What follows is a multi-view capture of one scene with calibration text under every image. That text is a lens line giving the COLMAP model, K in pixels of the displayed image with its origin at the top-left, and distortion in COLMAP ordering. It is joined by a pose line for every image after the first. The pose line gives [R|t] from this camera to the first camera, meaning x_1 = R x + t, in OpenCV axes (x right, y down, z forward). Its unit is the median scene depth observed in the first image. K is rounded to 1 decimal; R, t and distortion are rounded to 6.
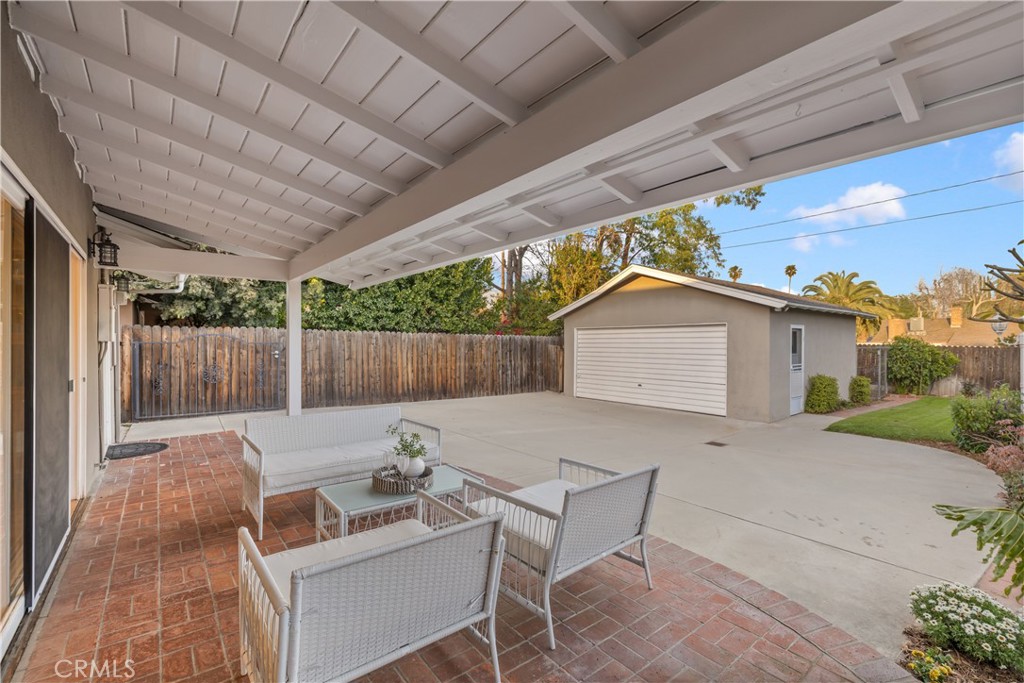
lens RADIAL K [[446.0, 0, 512.0], [0, 446.0, 341.5], [0, 0, 1]] dist [-0.002684, -0.000627]
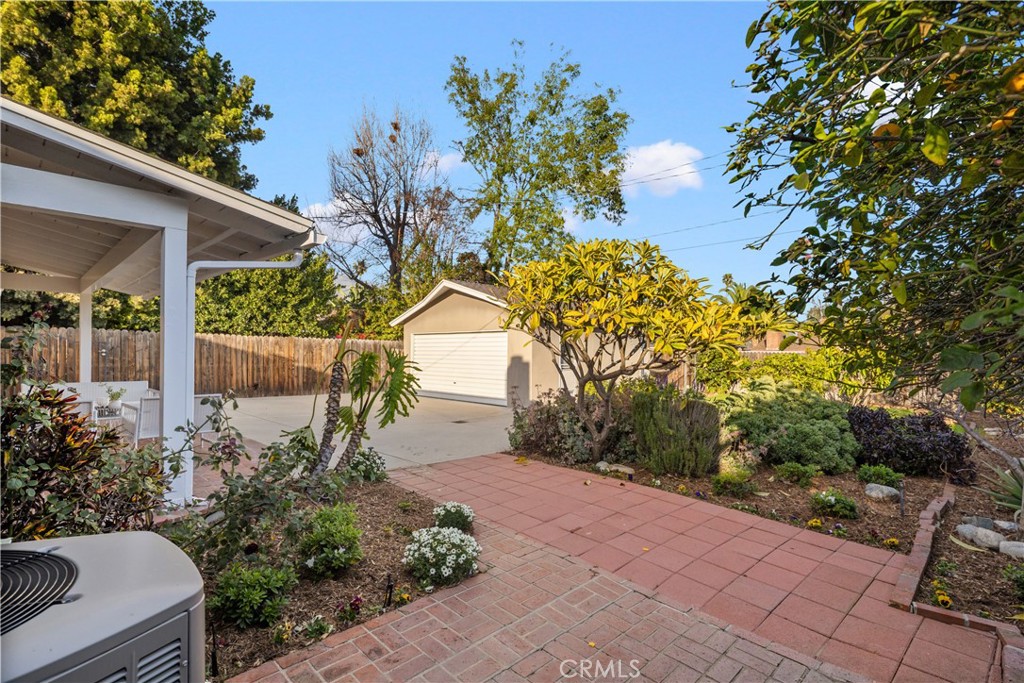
lens RADIAL K [[495.3, 0, 513.9], [0, 495.3, 347.3], [0, 0, 1]] dist [-0.001217, -0.000229]
pose [[0.993401, 0.007875, 0.114422, 0.299176], [-0.007132, 0.999951, -0.006900, 0.013749], [-0.114471, 0.006039, 0.993408, -0.302778]]
